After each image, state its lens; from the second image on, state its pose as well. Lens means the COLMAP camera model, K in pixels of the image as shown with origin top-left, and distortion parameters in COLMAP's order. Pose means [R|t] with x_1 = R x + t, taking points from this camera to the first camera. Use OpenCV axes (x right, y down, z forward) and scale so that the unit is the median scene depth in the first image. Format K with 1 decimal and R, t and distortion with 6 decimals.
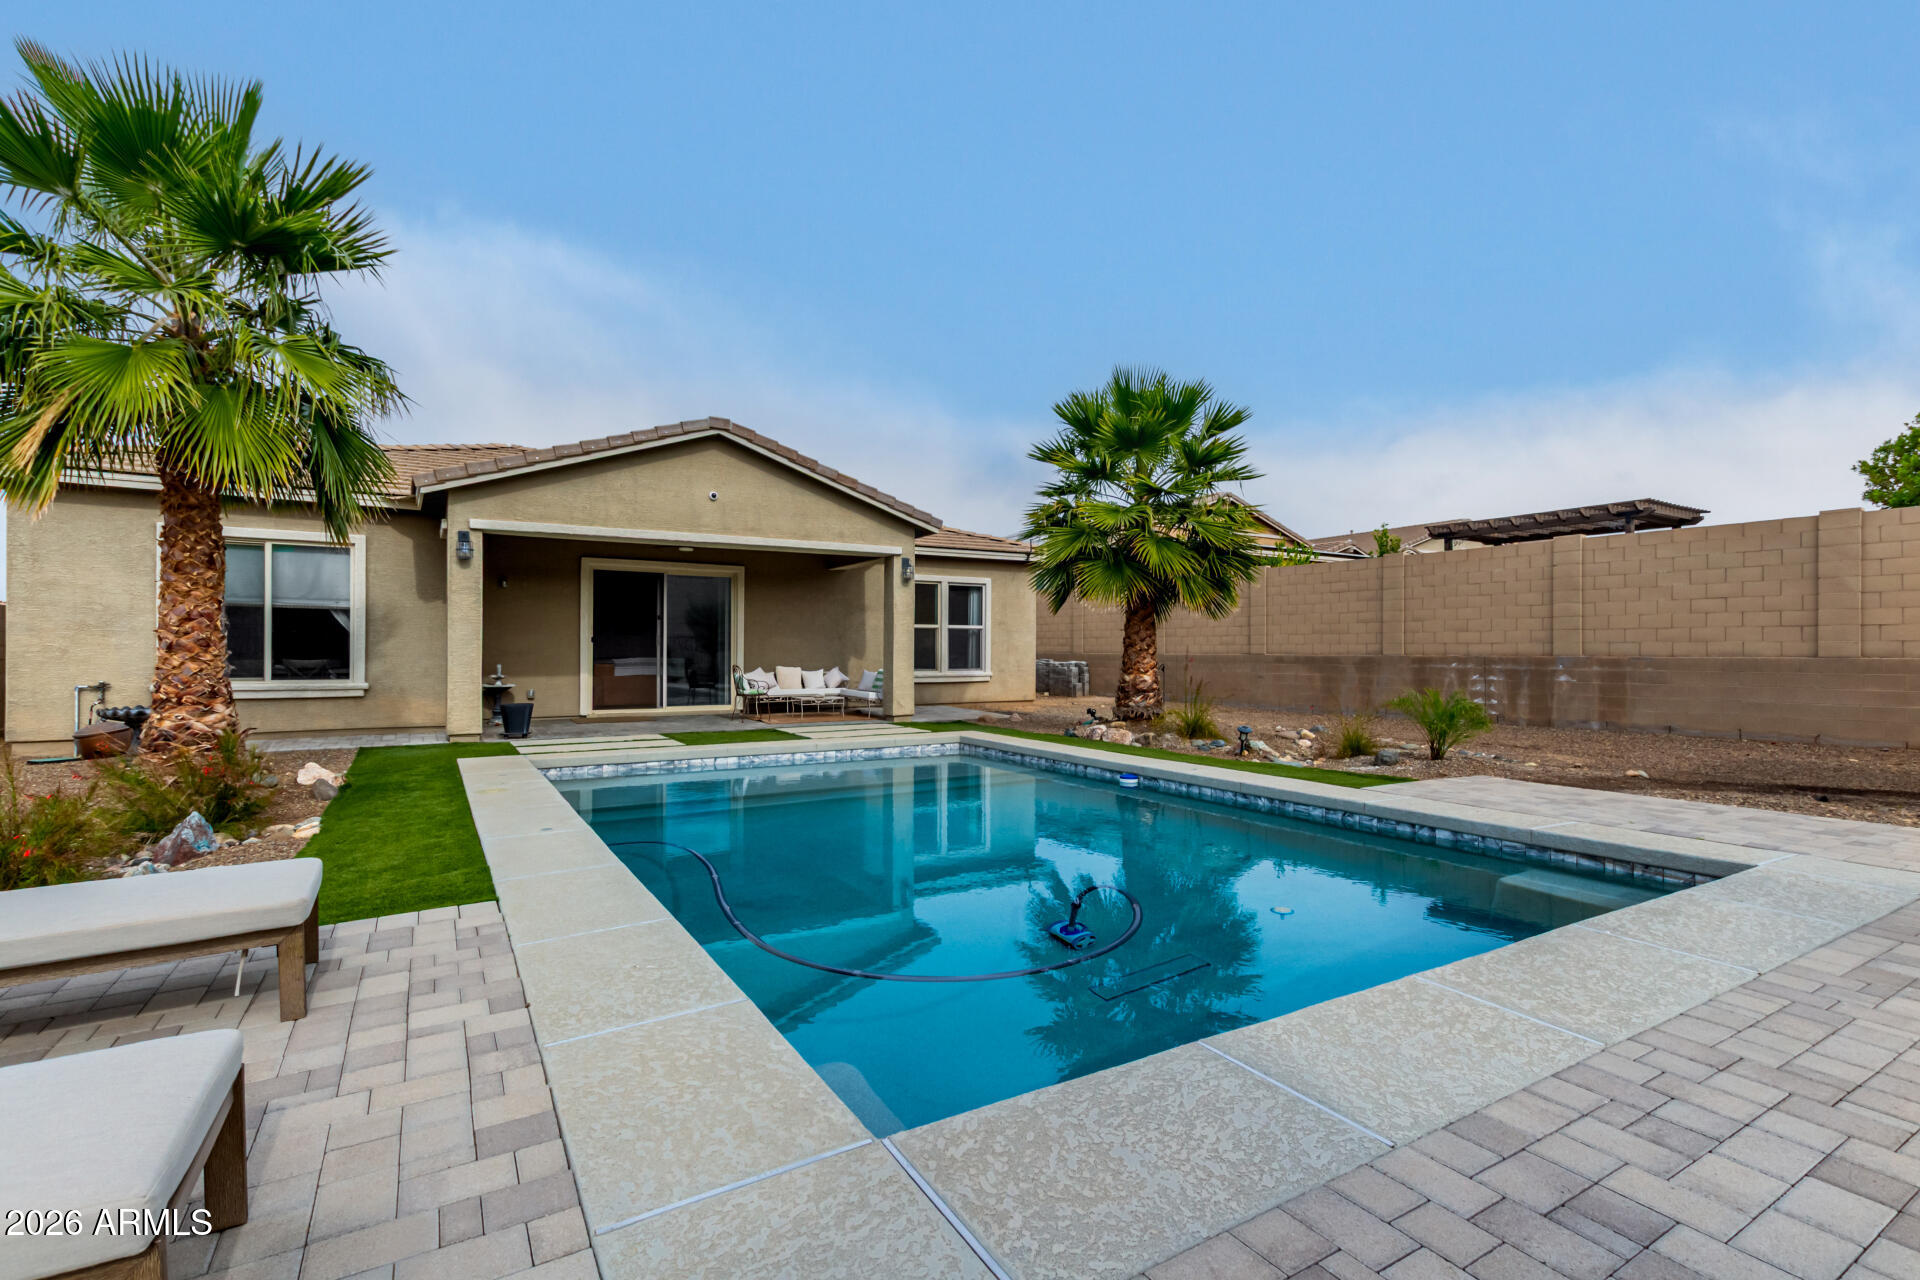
lens RADIAL K [[883.6, 0, 956.4], [0, 883.6, 650.7], [0, 0, 1]] dist [0.008959, -0.001169]
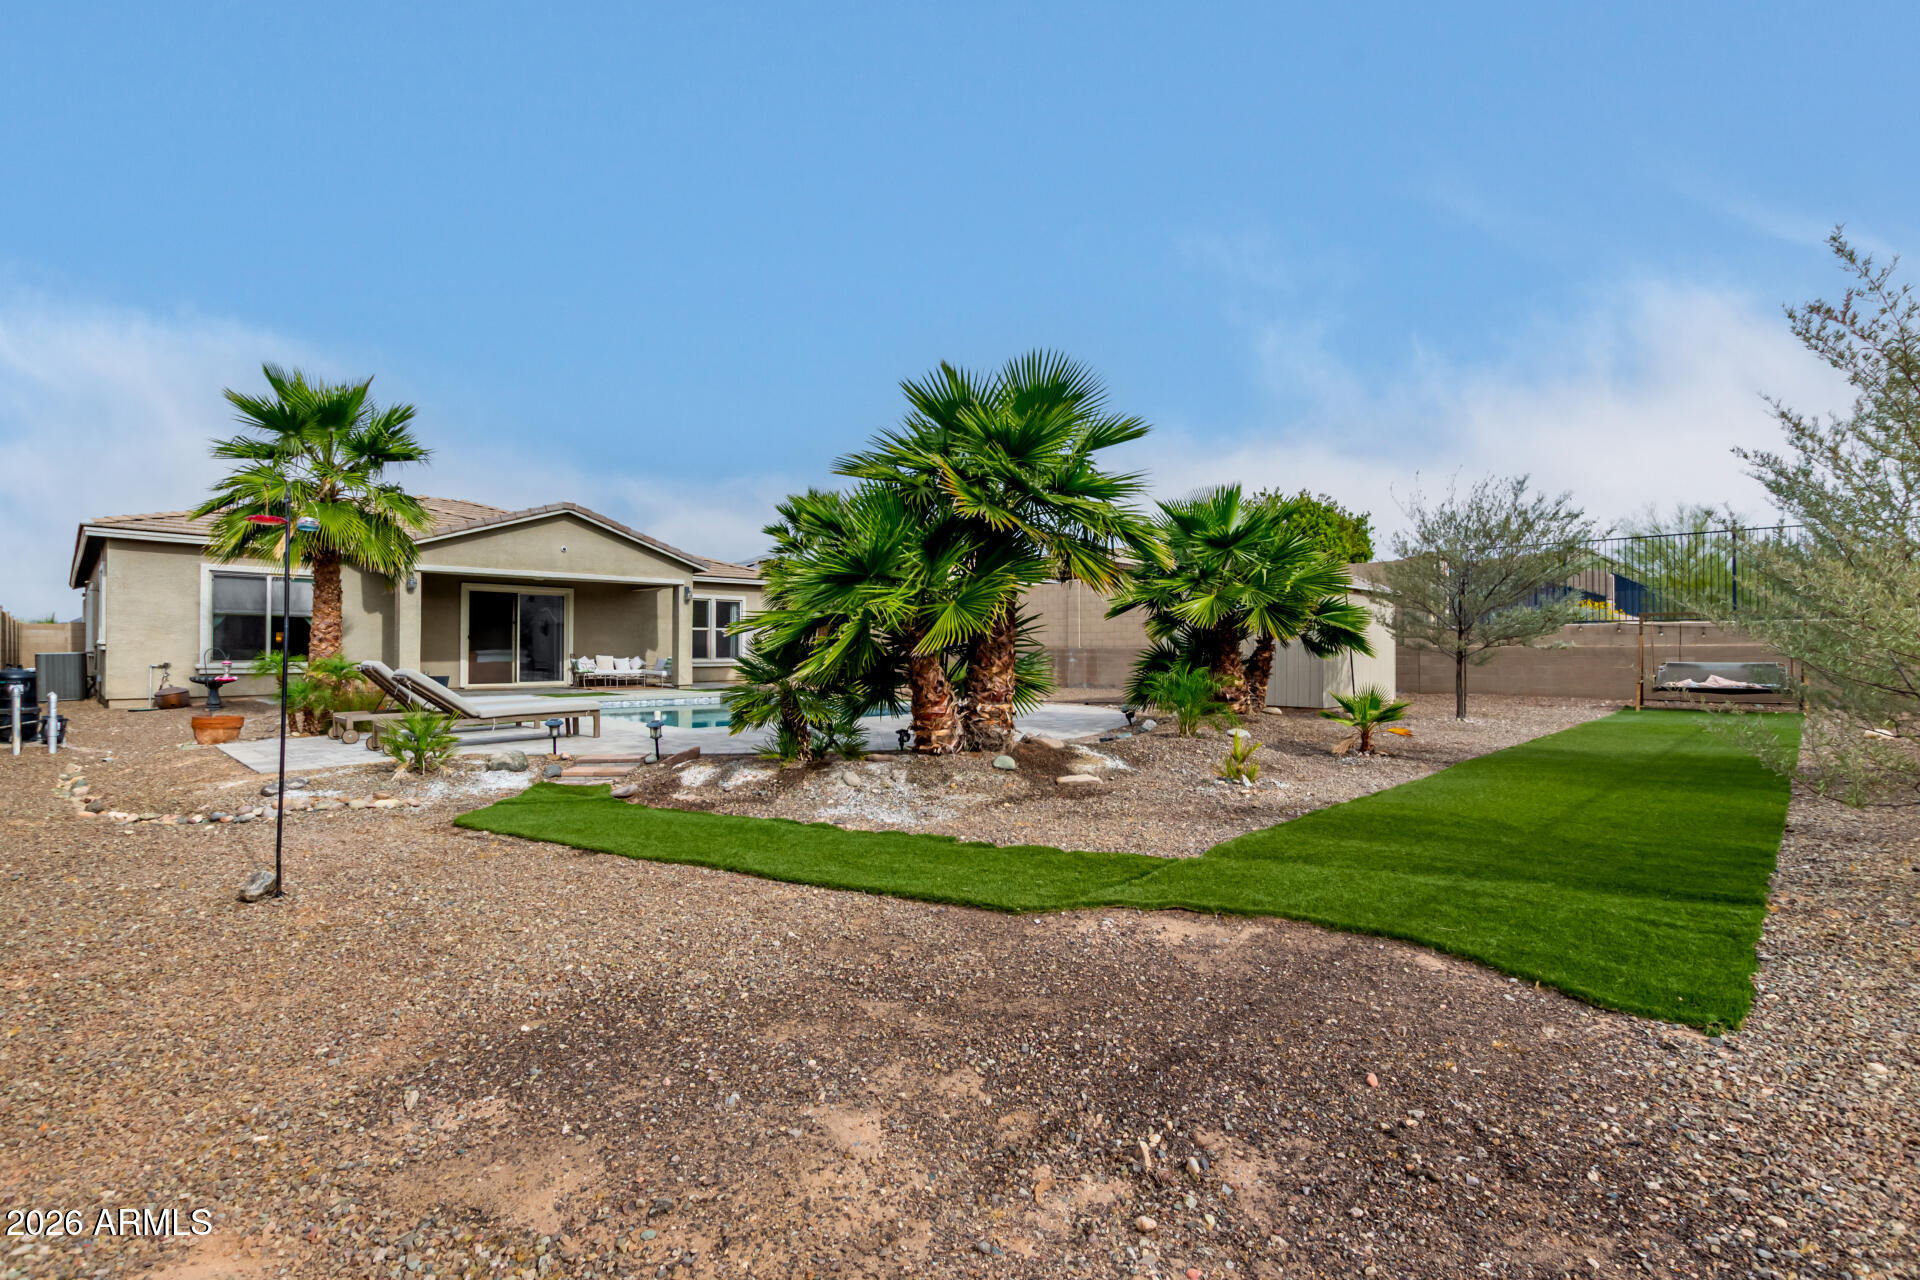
lens RADIAL K [[883.6, 0, 961.6], [0, 883.6, 644.1], [0, 0, 1]] dist [0.008959, -0.001169]
pose [[0.968655, 0.000334, 0.248410, 0.026773], [0.001484, 0.999973, -0.007131, 0.011465], [-0.248406, 0.007276, 0.968629, -0.675859]]
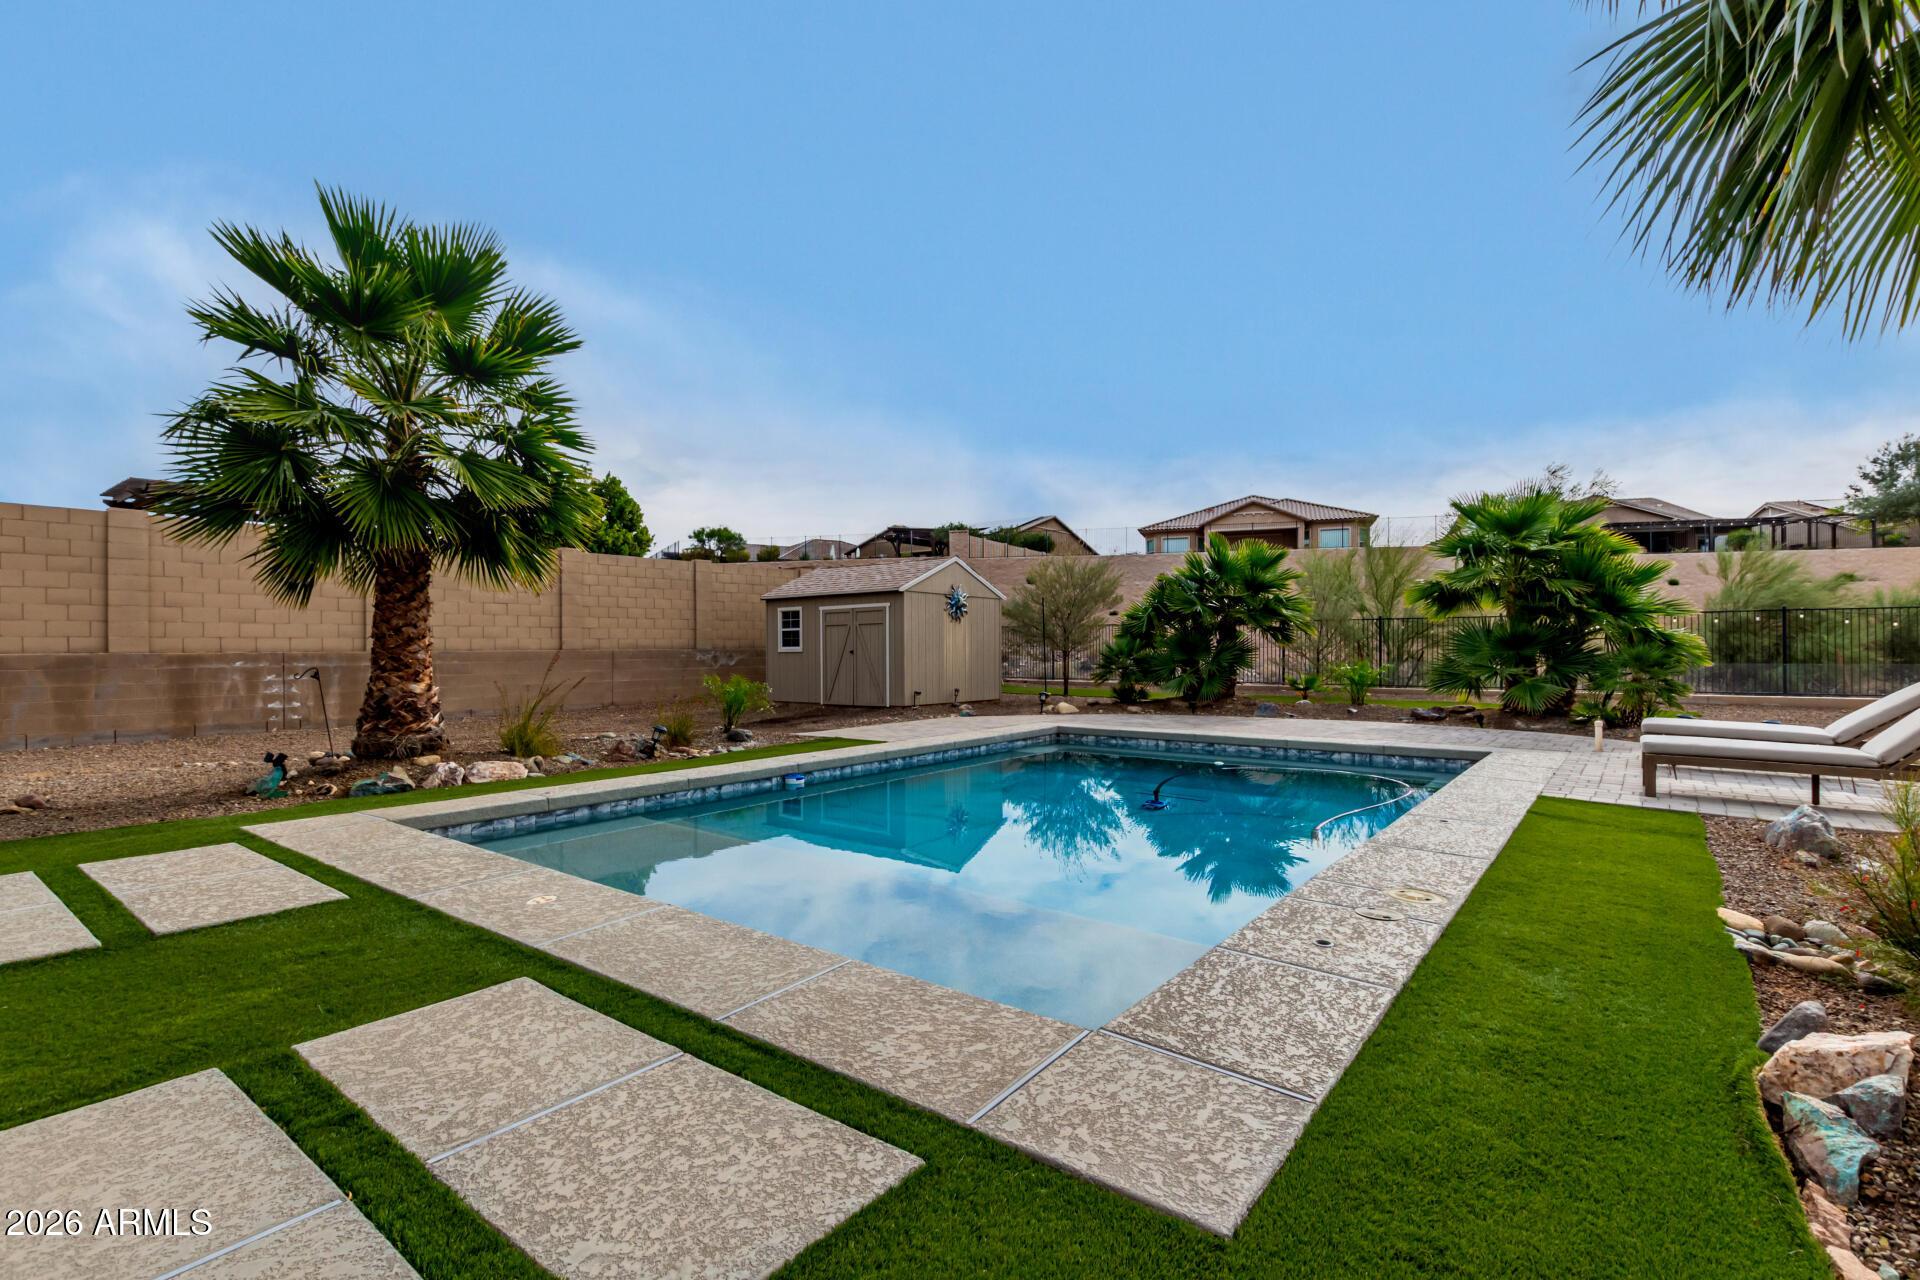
lens RADIAL K [[883.6, 0, 959.4], [0, 883.6, 642.3], [0, 0, 1]] dist [0.008959, -0.001169]
pose [[-0.353650, 0.003262, 0.935372, -0.439260], [0.003955, 0.999990, -0.001992, 0.000414], [-0.935369, 0.002995, -0.353660, 0.683443]]
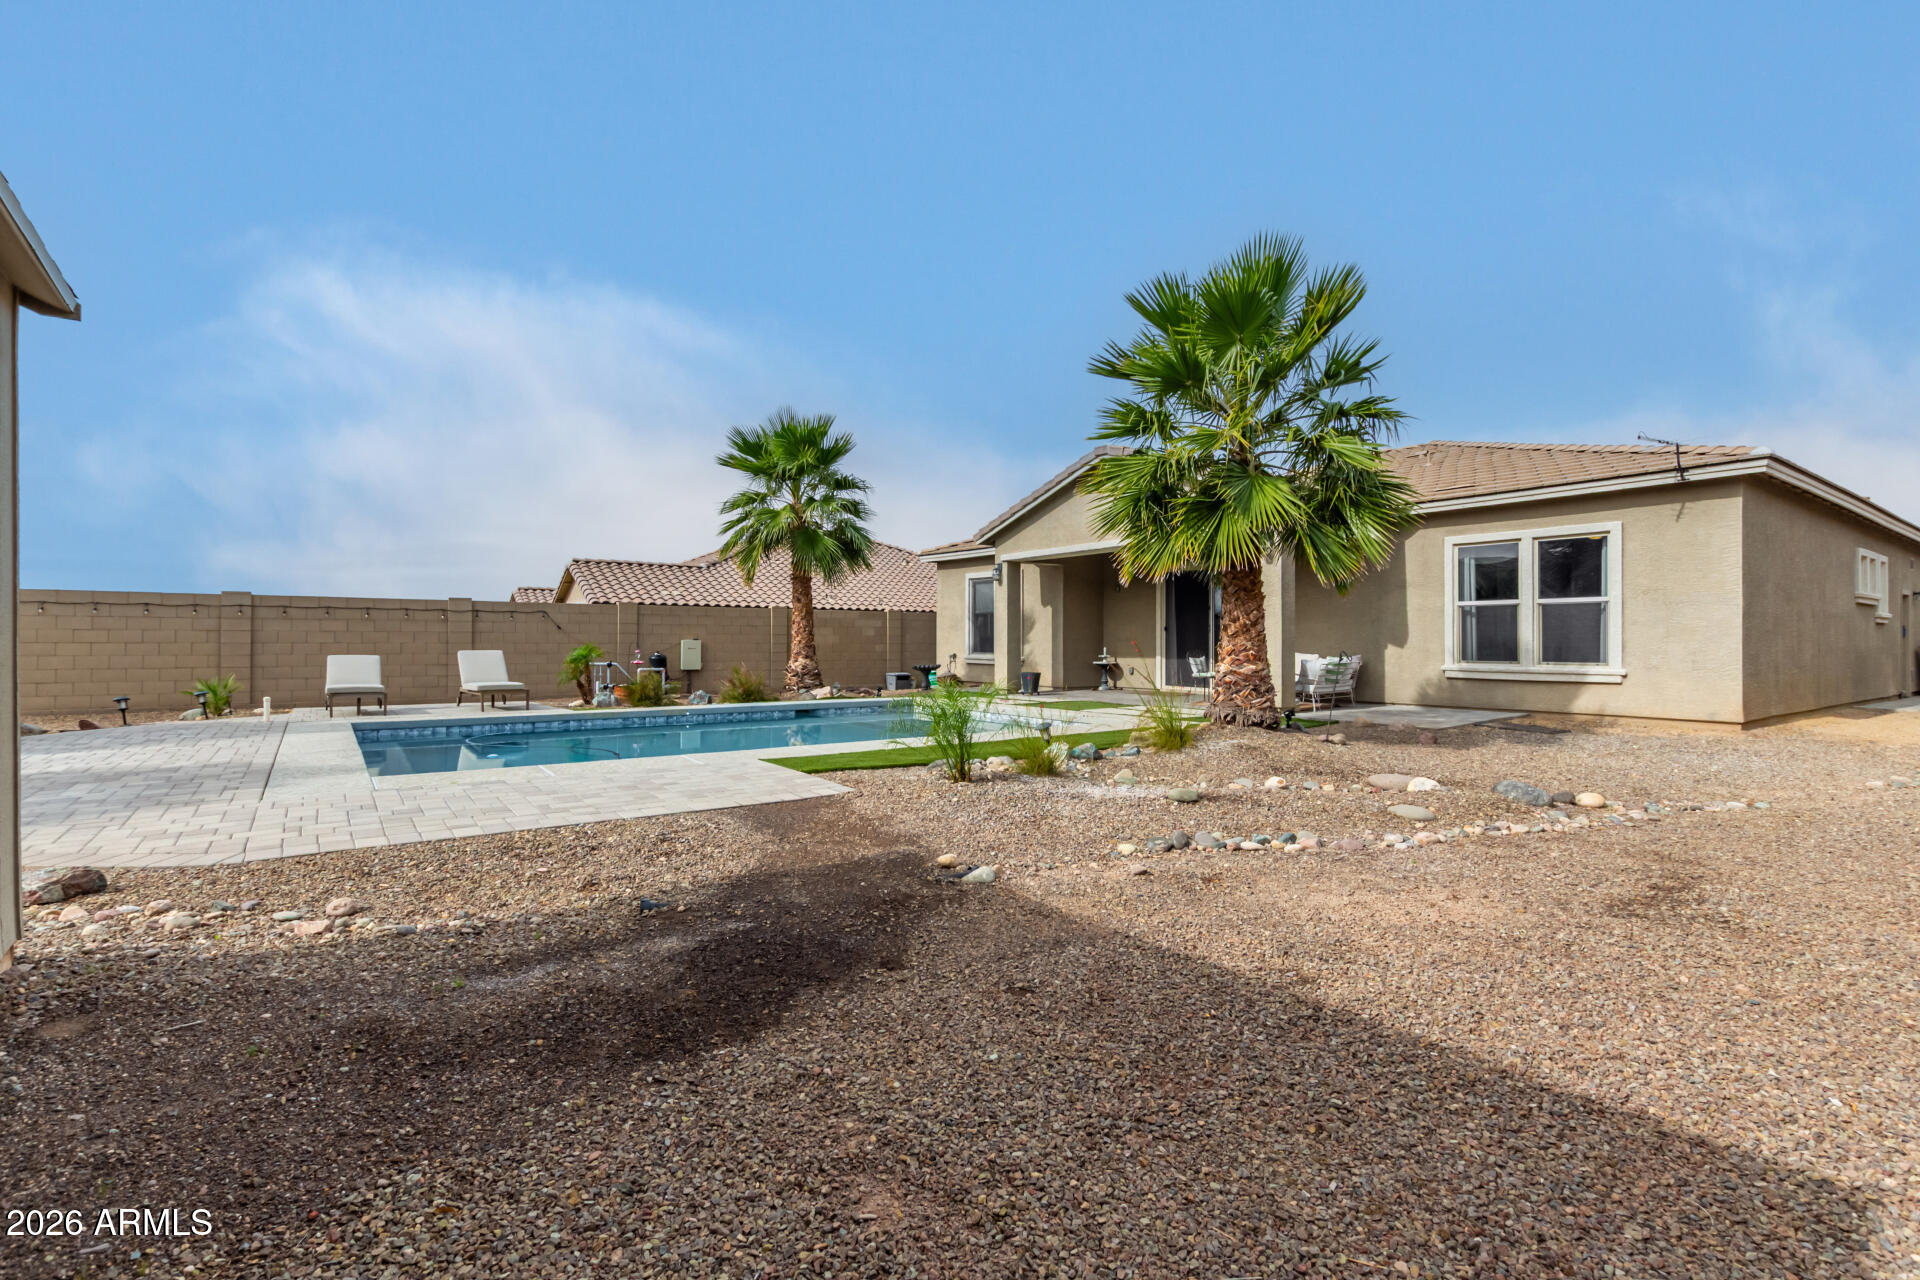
lens RADIAL K [[883.6, 0, 965.6], [0, 883.6, 634.6], [0, 0, 1]] dist [0.008959, -0.001169]
pose [[0.093752, -0.010296, -0.995542, 0.810399], [-0.003970, 0.999935, -0.010715, 0.010030], [0.995588, 0.004957, 0.093705, 0.612477]]
